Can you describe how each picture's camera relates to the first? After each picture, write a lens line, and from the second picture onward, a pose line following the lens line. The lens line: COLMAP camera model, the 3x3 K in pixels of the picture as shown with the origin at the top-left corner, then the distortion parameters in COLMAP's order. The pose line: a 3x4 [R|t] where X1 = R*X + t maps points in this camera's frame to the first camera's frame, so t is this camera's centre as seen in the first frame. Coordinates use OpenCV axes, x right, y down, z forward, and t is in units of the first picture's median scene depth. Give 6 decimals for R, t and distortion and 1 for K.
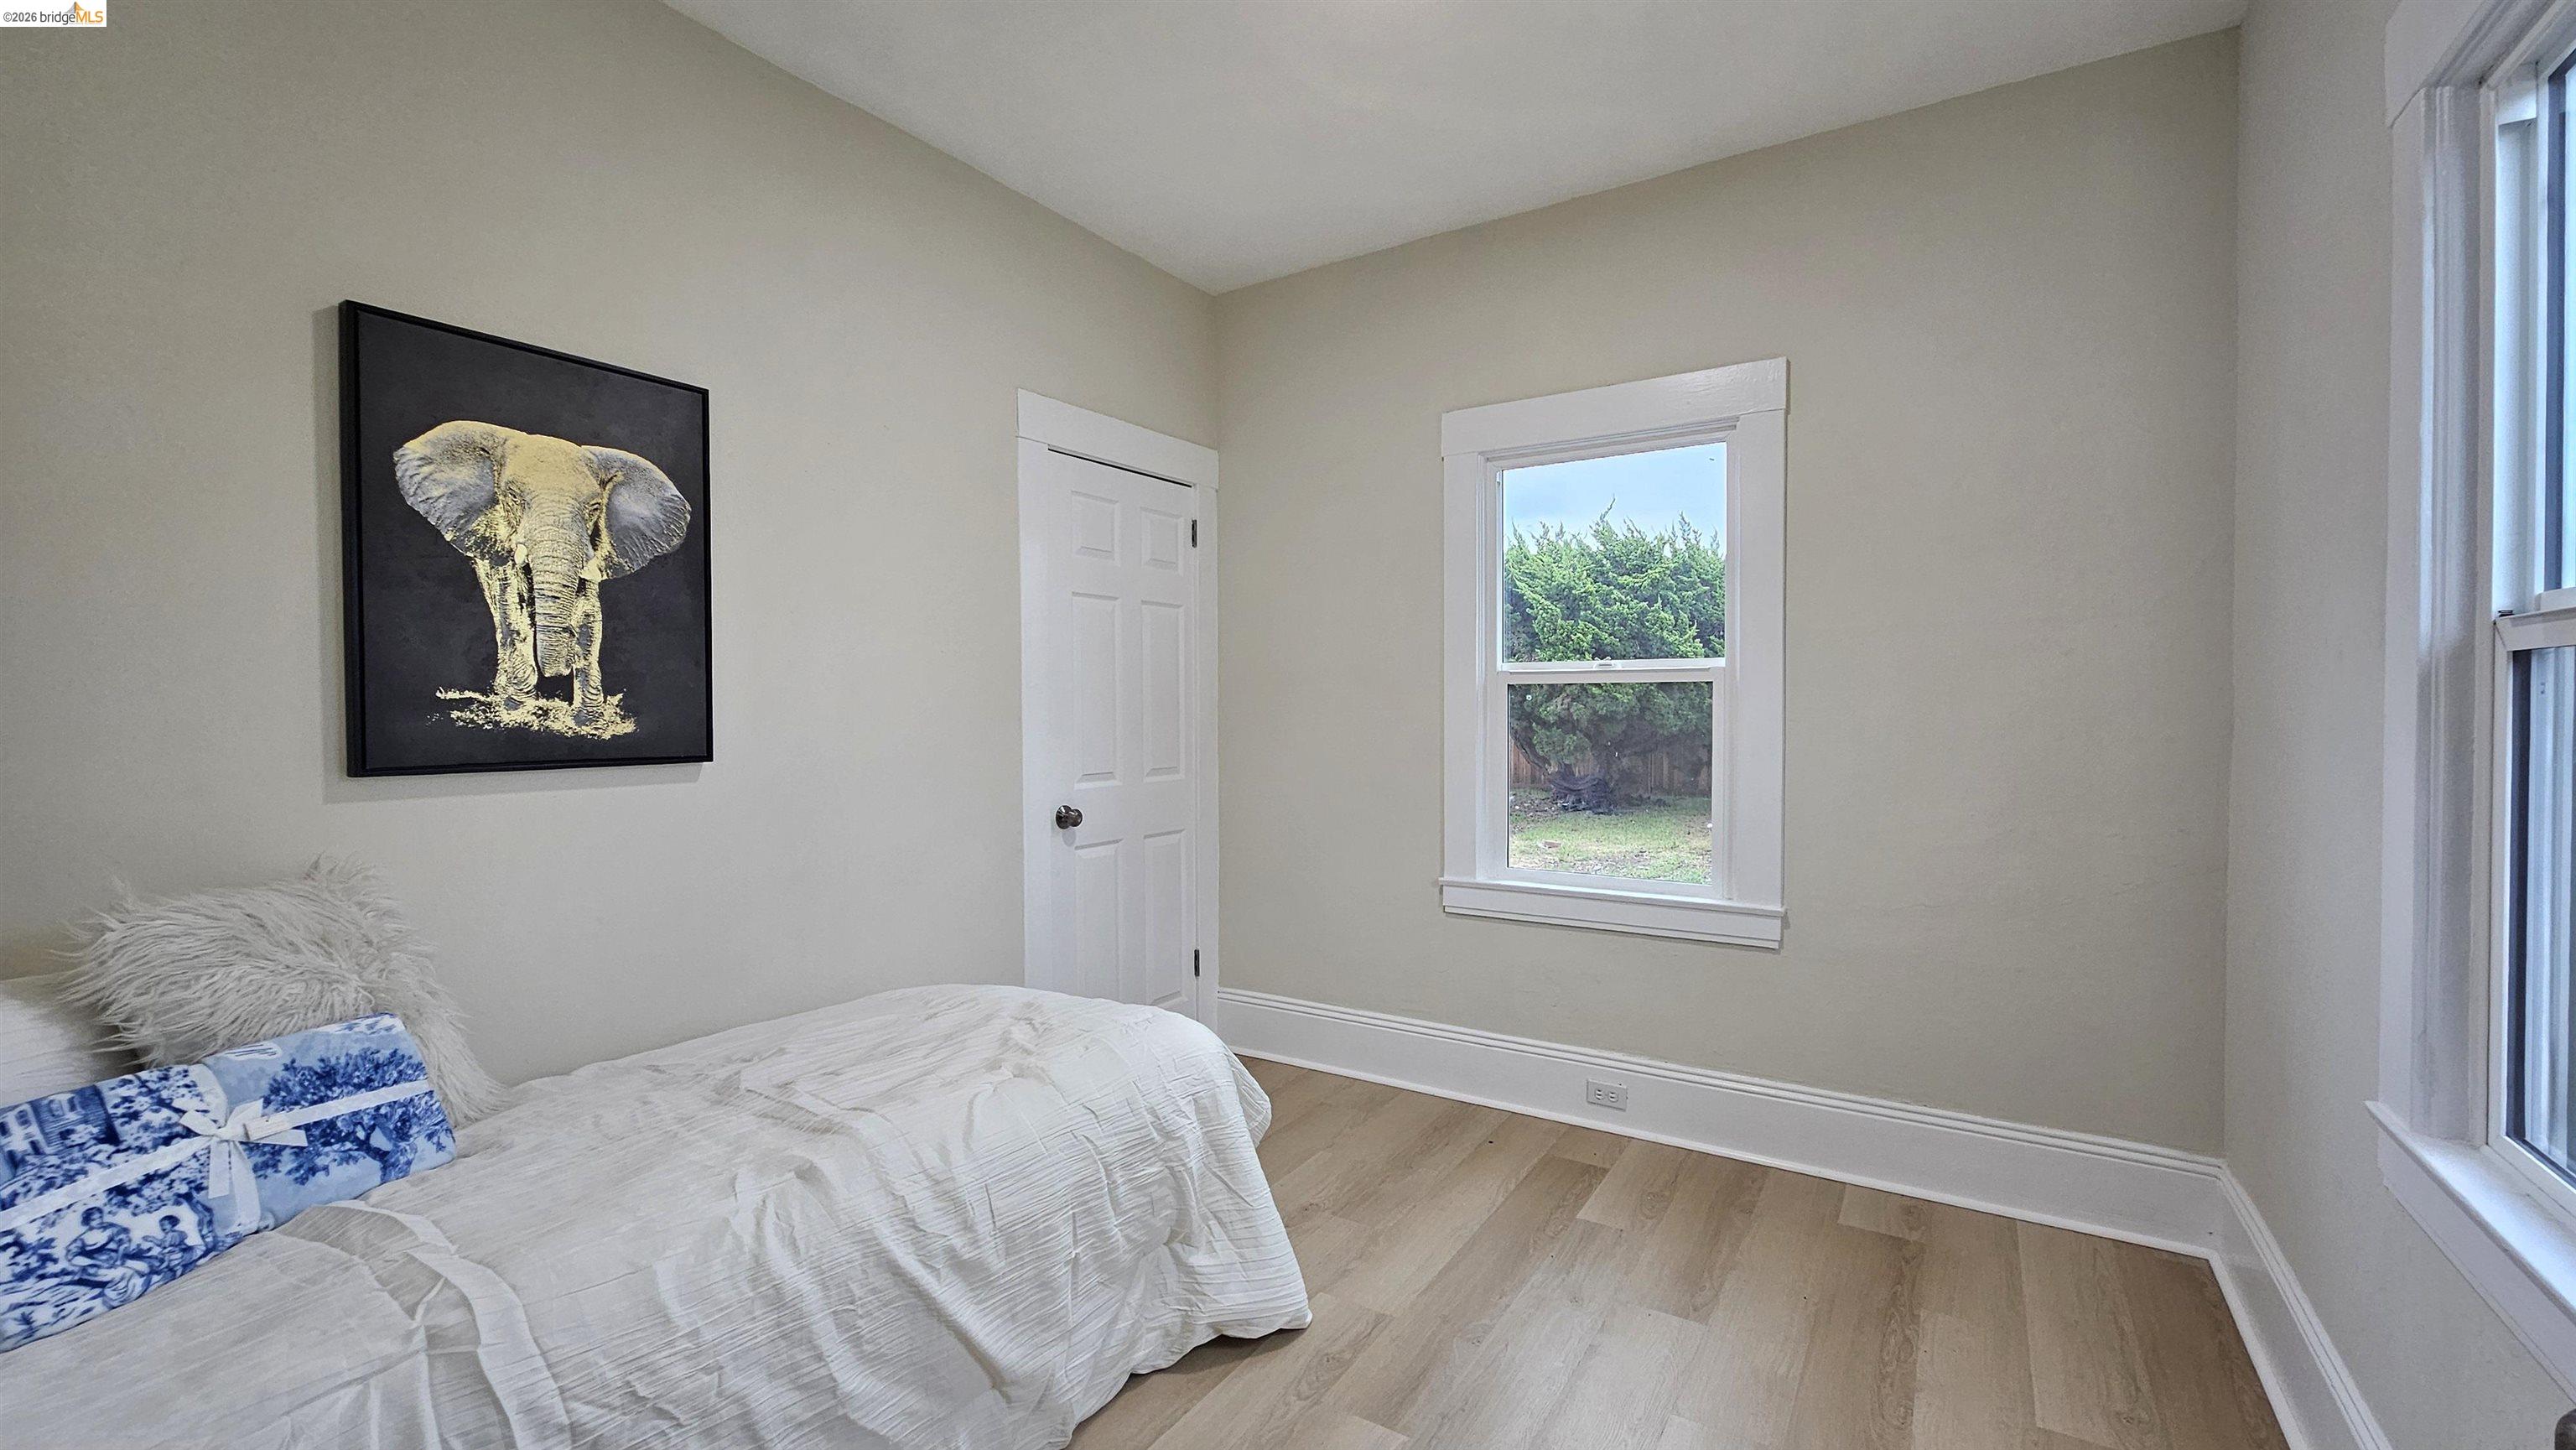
lens RADIAL K [[1051.2, 0, 1296.4], [0, 1051.2, 728.2], [0, 0, 1]] dist [-0.001834, 0.000380]
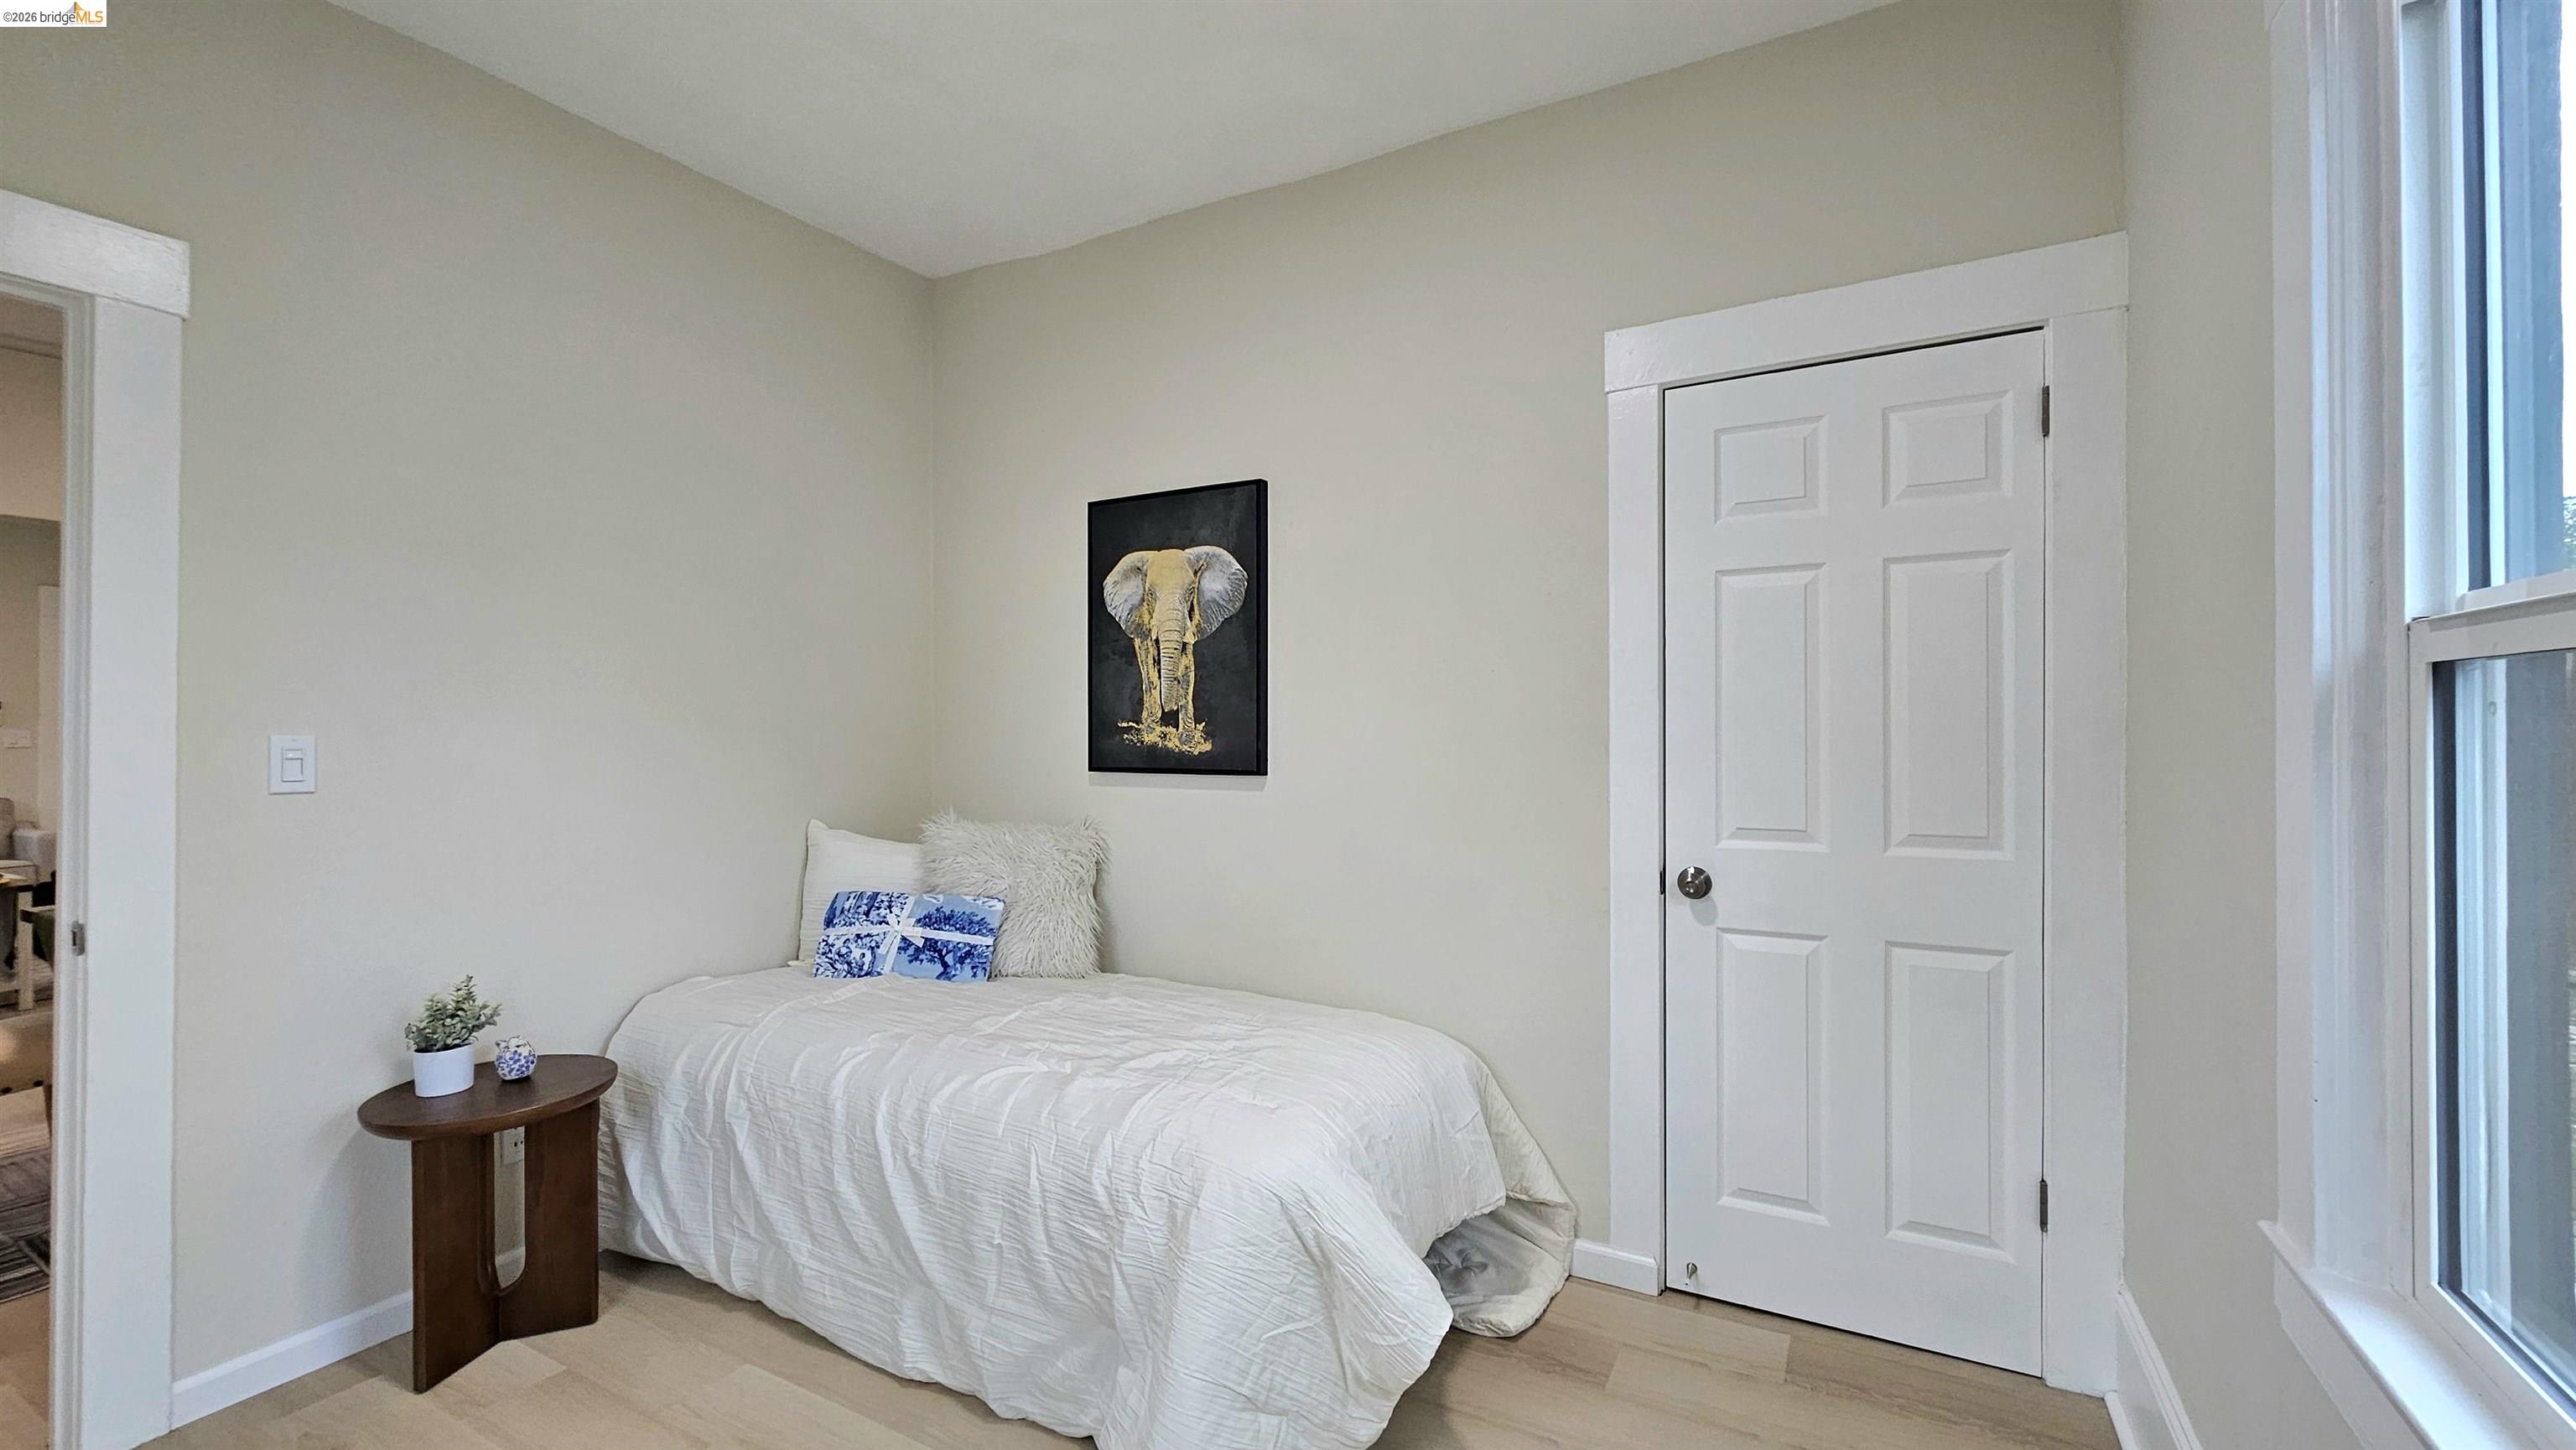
lens RADIAL K [[1051.2, 0, 1296.4], [0, 1051.2, 728.2], [0, 0, 1]] dist [-0.001834, 0.000380]
pose [[0.064433, 0.001810, -0.997920, 0.788789], [-0.017381, 0.999849, 0.000691, -0.029646], [0.997771, 0.017300, 0.064454, 1.094881]]
